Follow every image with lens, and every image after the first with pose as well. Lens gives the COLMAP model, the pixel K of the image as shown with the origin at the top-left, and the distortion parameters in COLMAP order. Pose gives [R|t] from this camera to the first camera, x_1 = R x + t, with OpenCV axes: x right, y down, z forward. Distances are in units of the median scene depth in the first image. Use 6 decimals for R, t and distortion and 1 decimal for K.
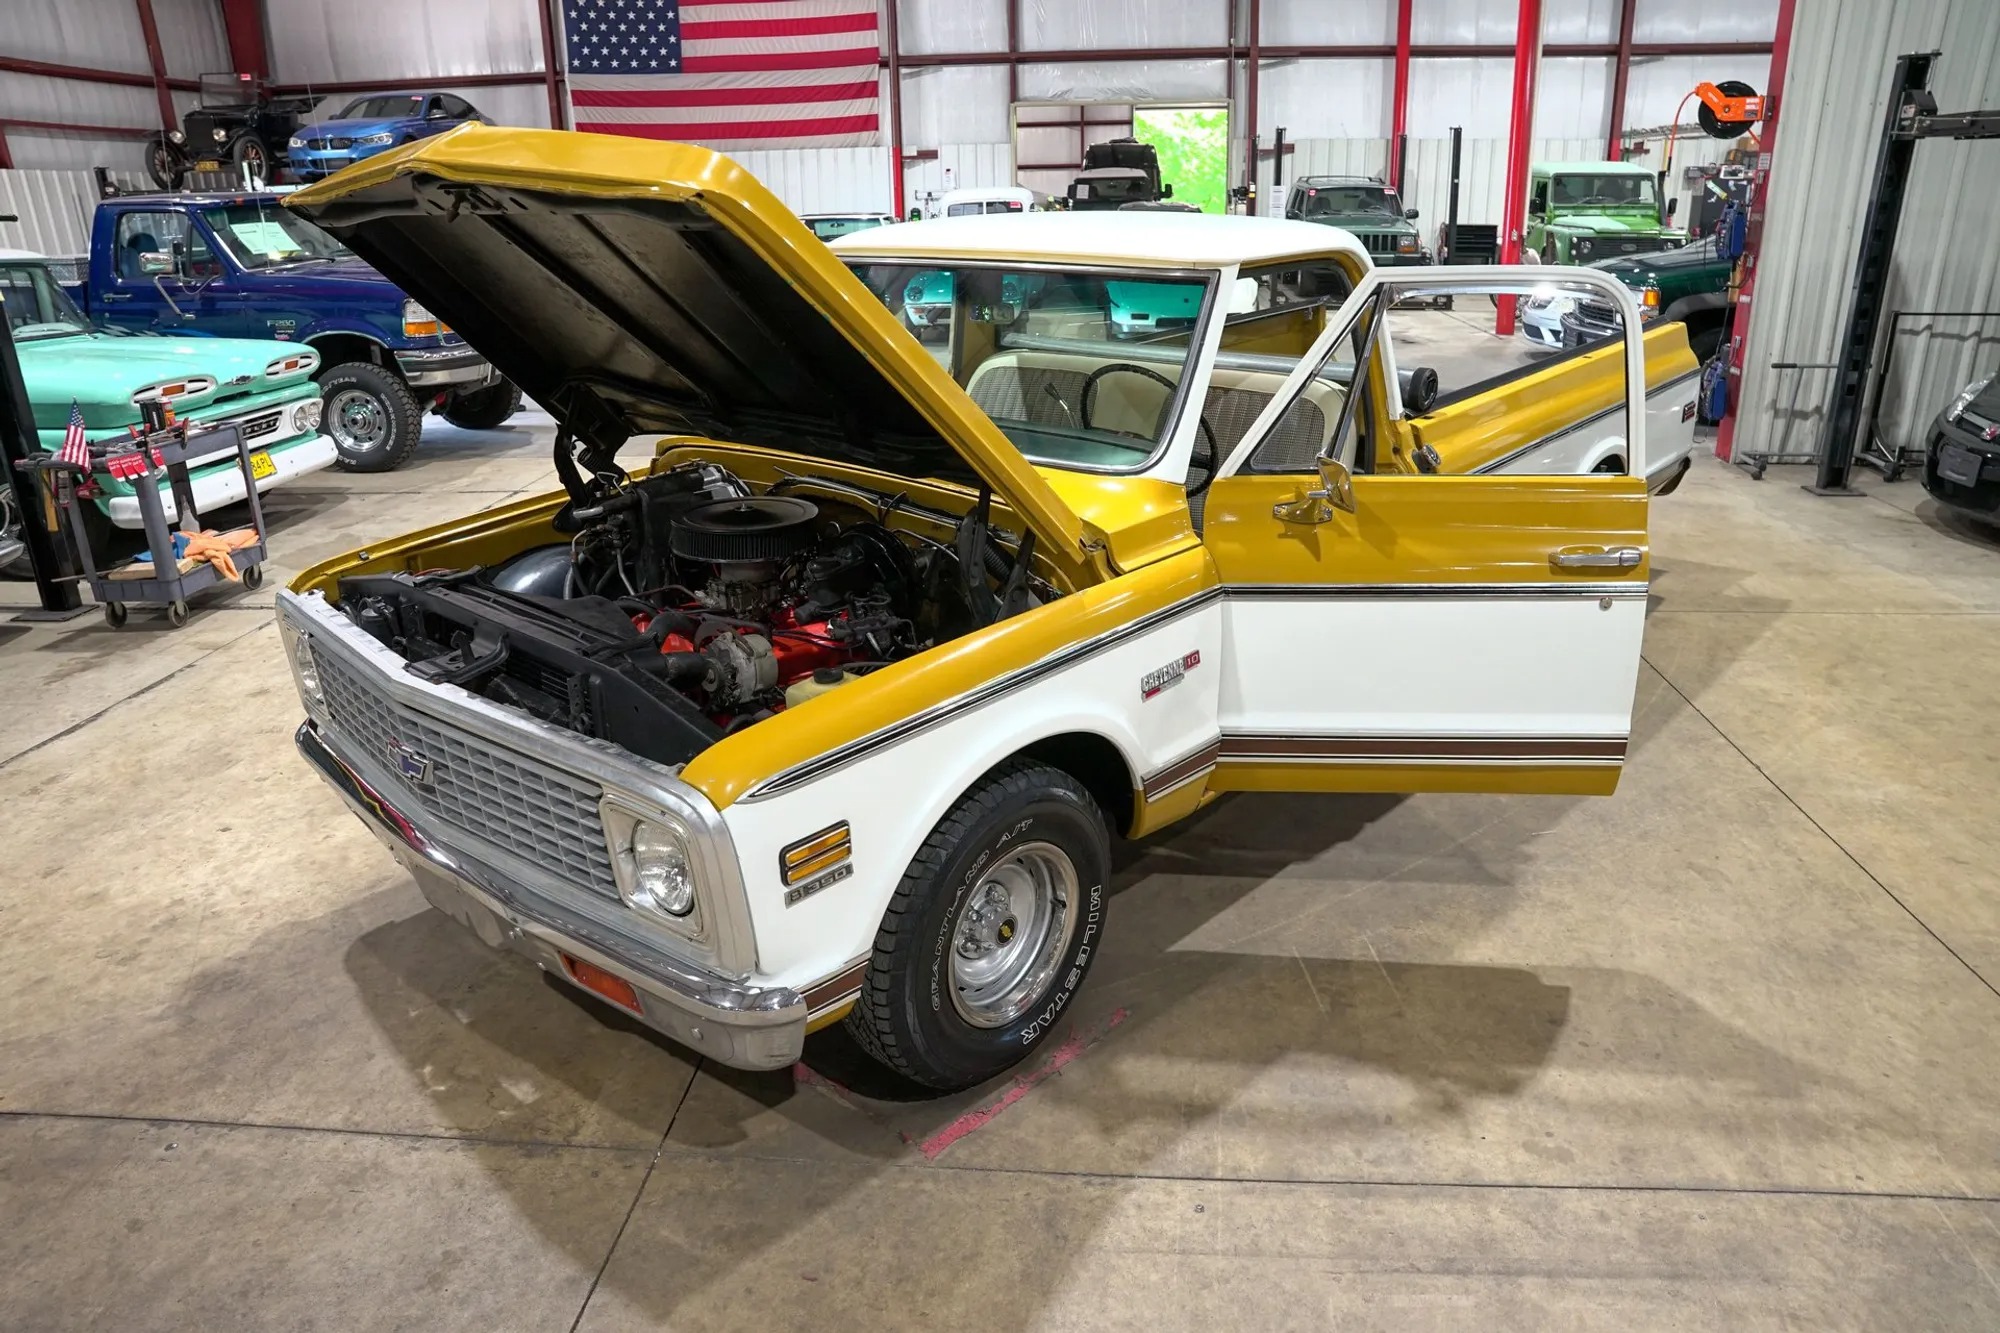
lens RADIAL K [[1366.1, 0, 1004.9], [0, 1366.1, 661.0], [0, 0, 1]] dist [-0.138239, 0.107374]
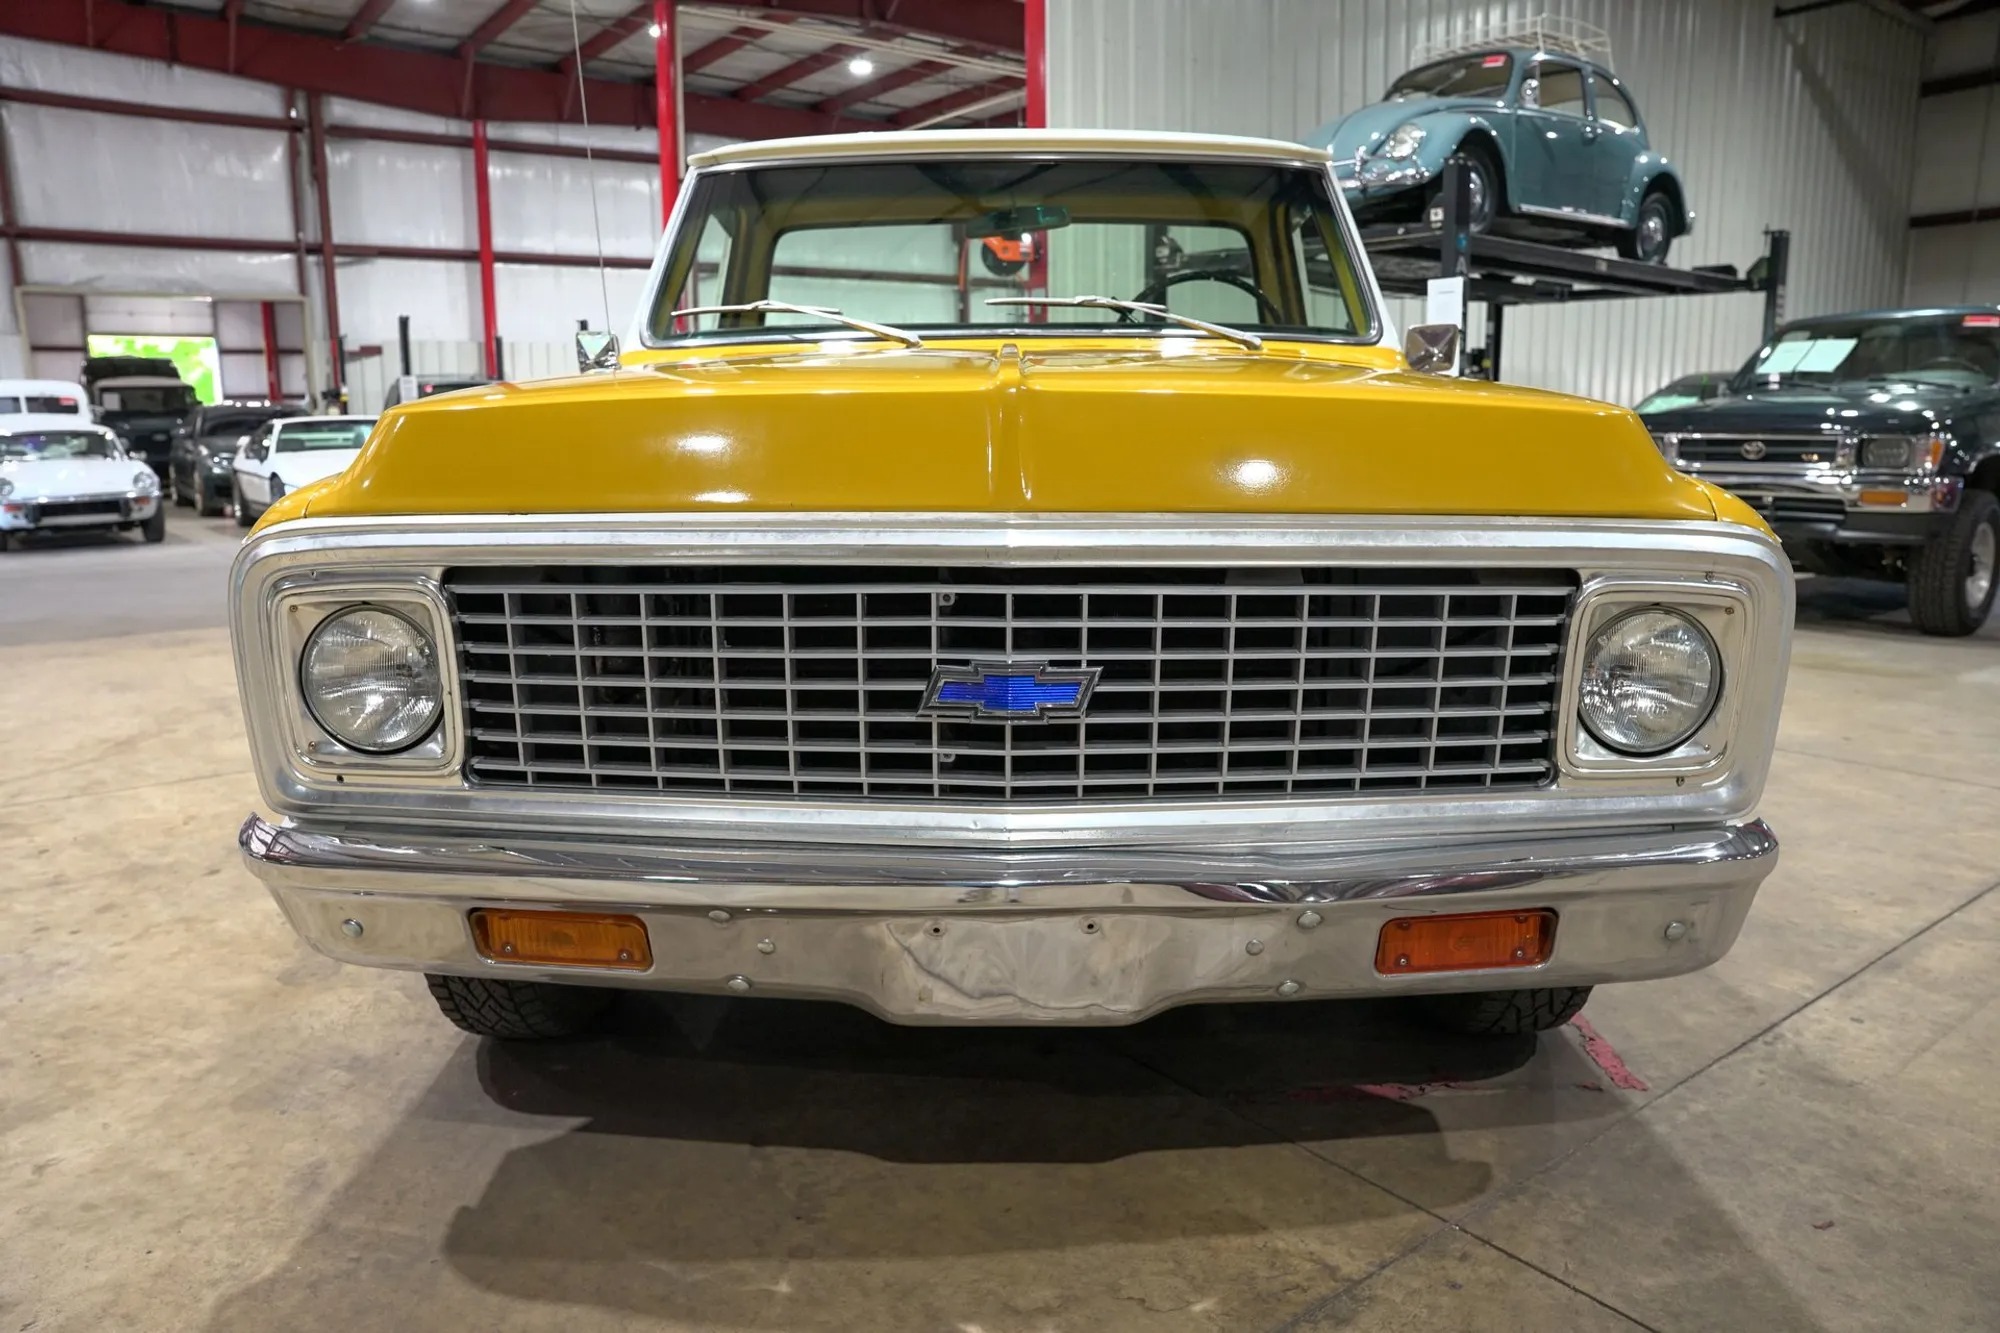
lens RADIAL K [[1366.1, 0, 1006.2], [0, 1366.1, 661.6], [0, 0, 1]] dist [-0.138239, 0.107374]
pose [[0.745225, -0.105153, 0.658470, -0.161387], [0.219217, 0.971234, -0.093000, 0.023055], [-0.629749, 0.213654, 0.746839, 0.118908]]
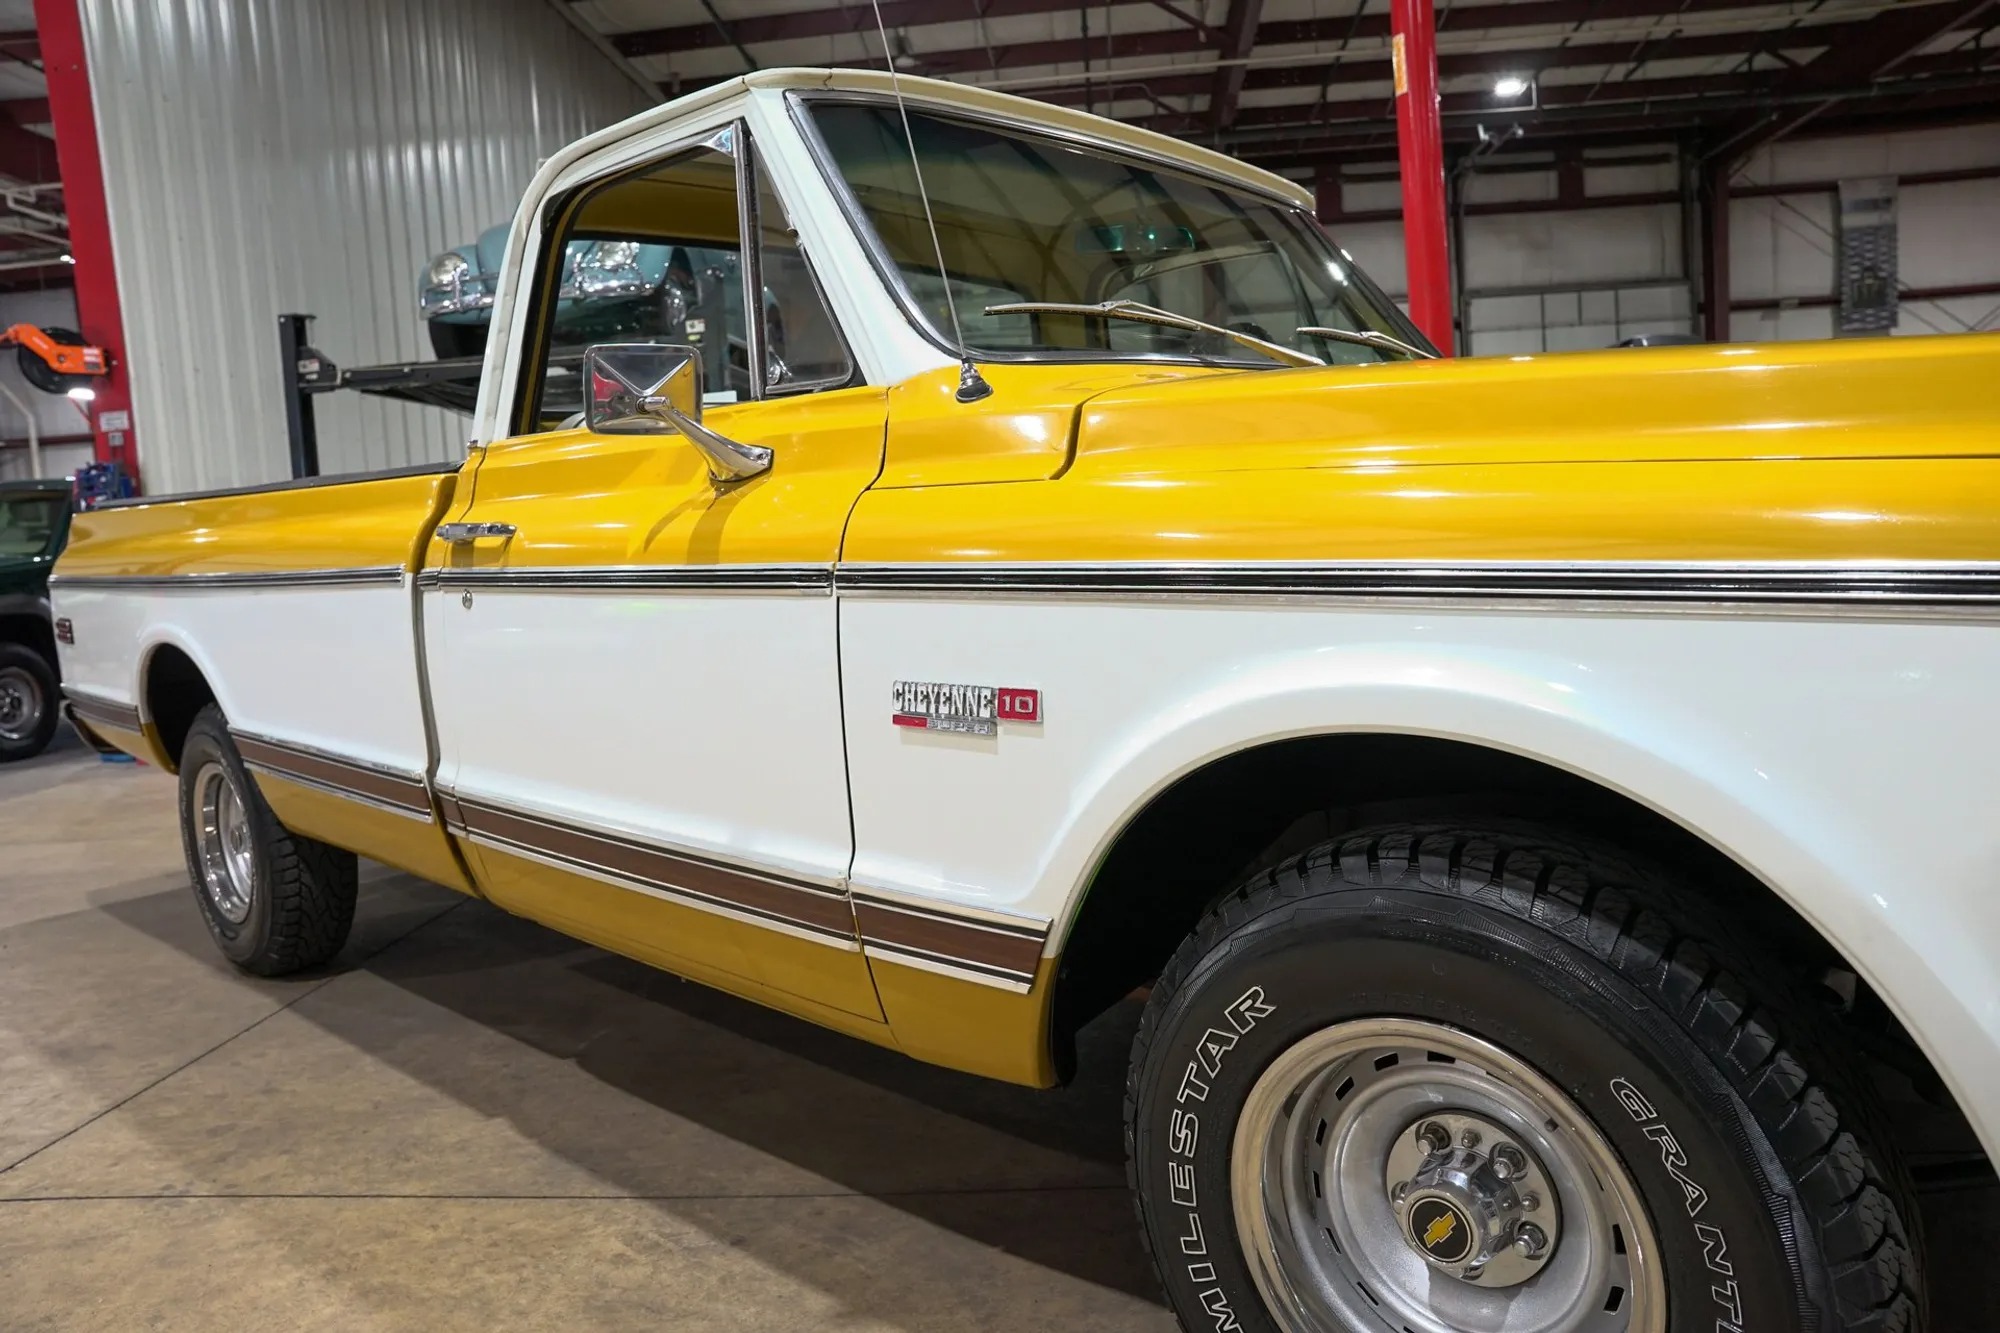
lens RADIAL K [[1366.1, 0, 1006.8], [0, 1366.1, 664.7], [0, 0, 1]] dist [-0.138239, 0.107374]
pose [[0.000290, -0.082725, 0.996572, -0.183276], [0.399846, 0.913450, 0.075708, -0.039018], [-0.916582, 0.398454, 0.033342, 0.303332]]
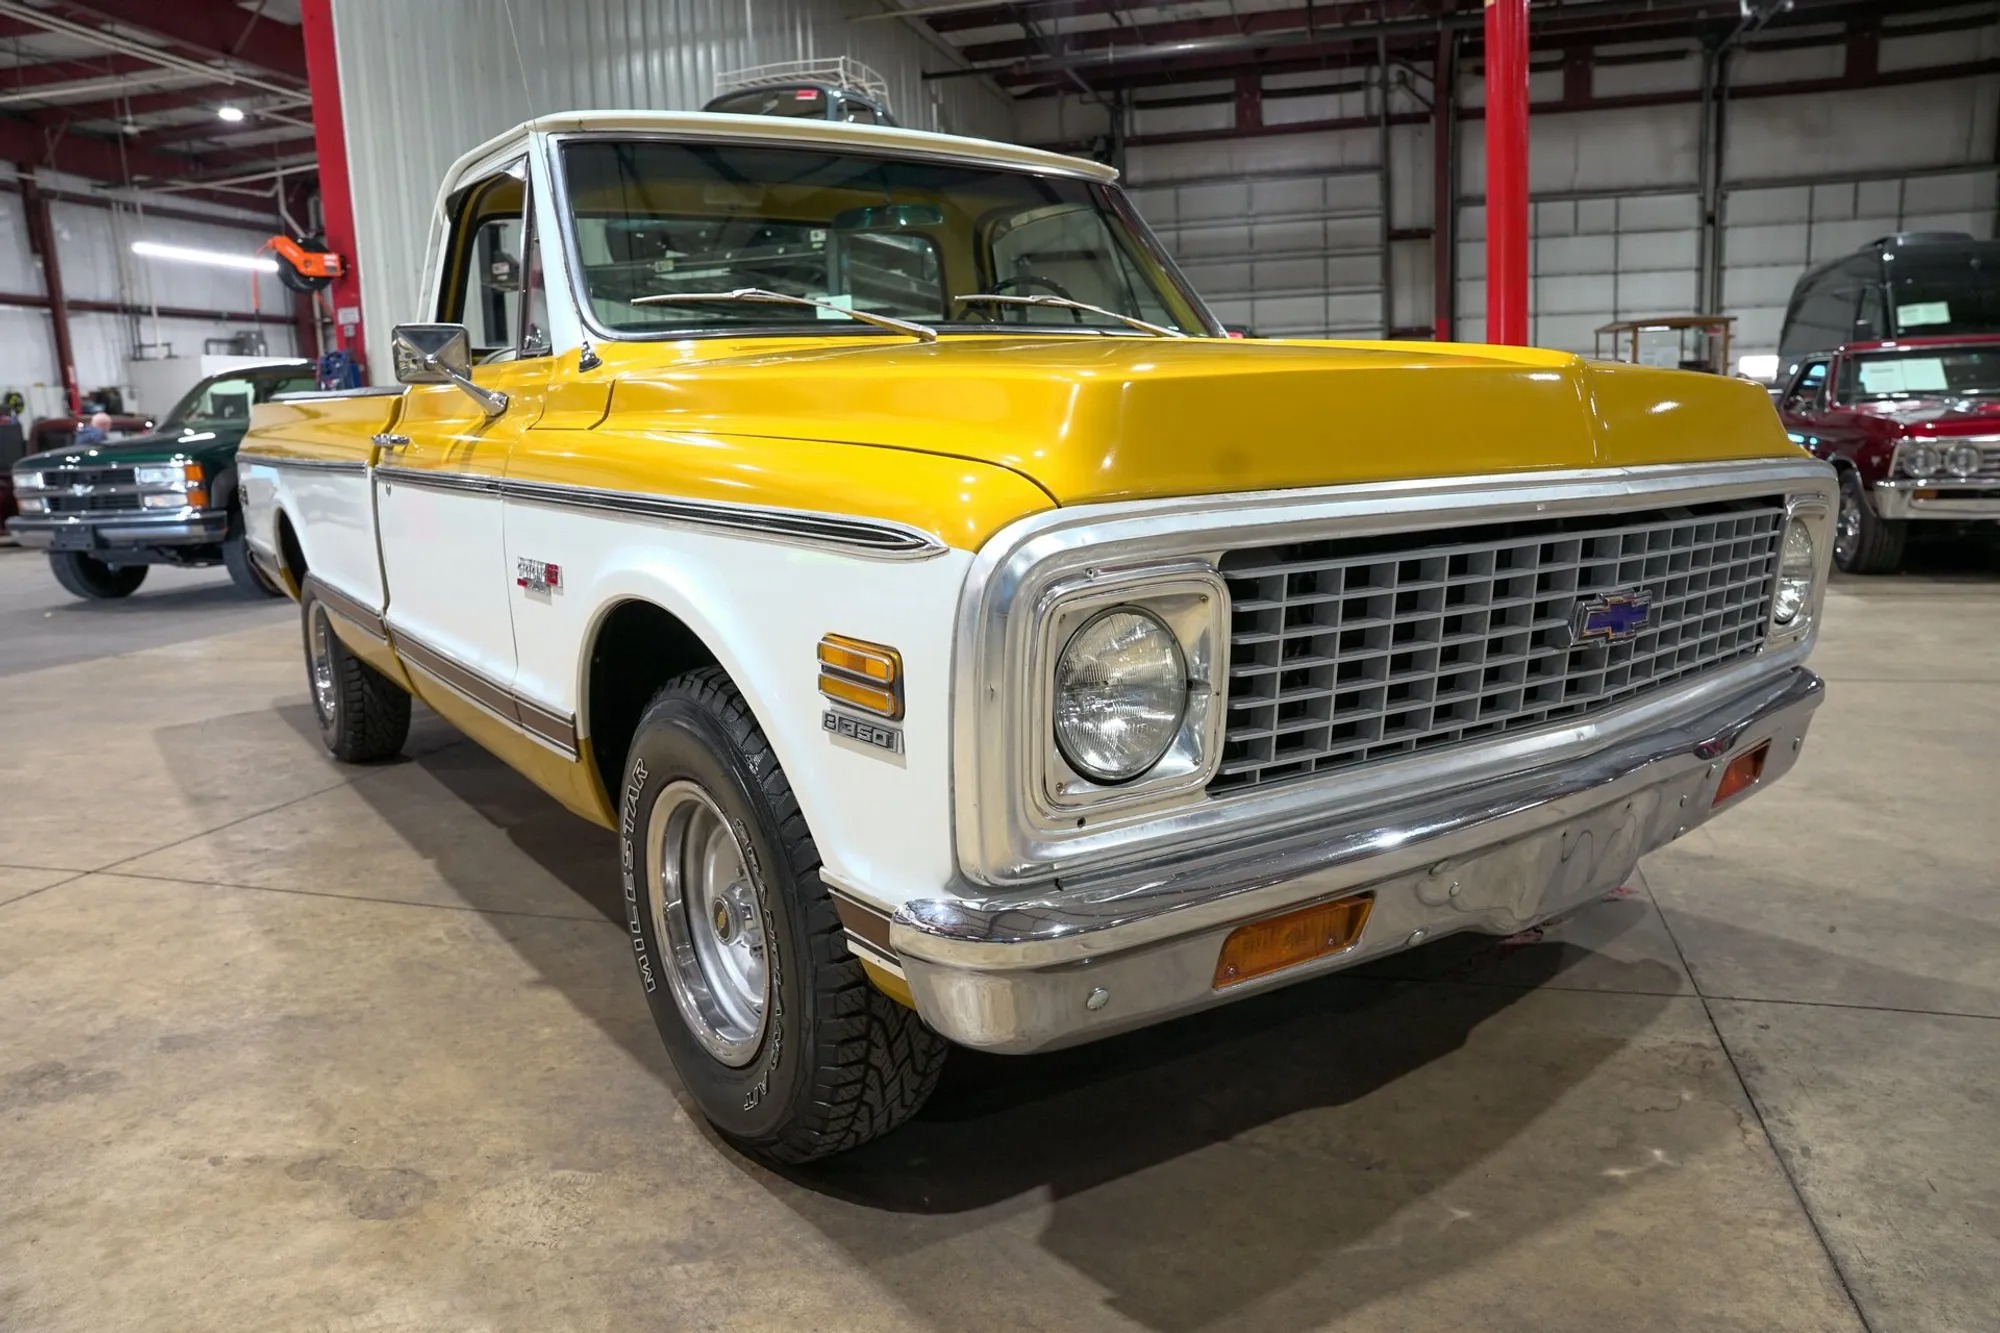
lens RADIAL K [[1366.1, 0, 1004.2], [0, 1366.1, 660.5], [0, 0, 1]] dist [-0.138239, 0.107374]
pose [[0.203235, -0.157443, 0.966389, -0.225409], [0.363313, 0.928652, 0.074889, -0.011593], [-0.909230, 0.335882, 0.245936, 0.223835]]
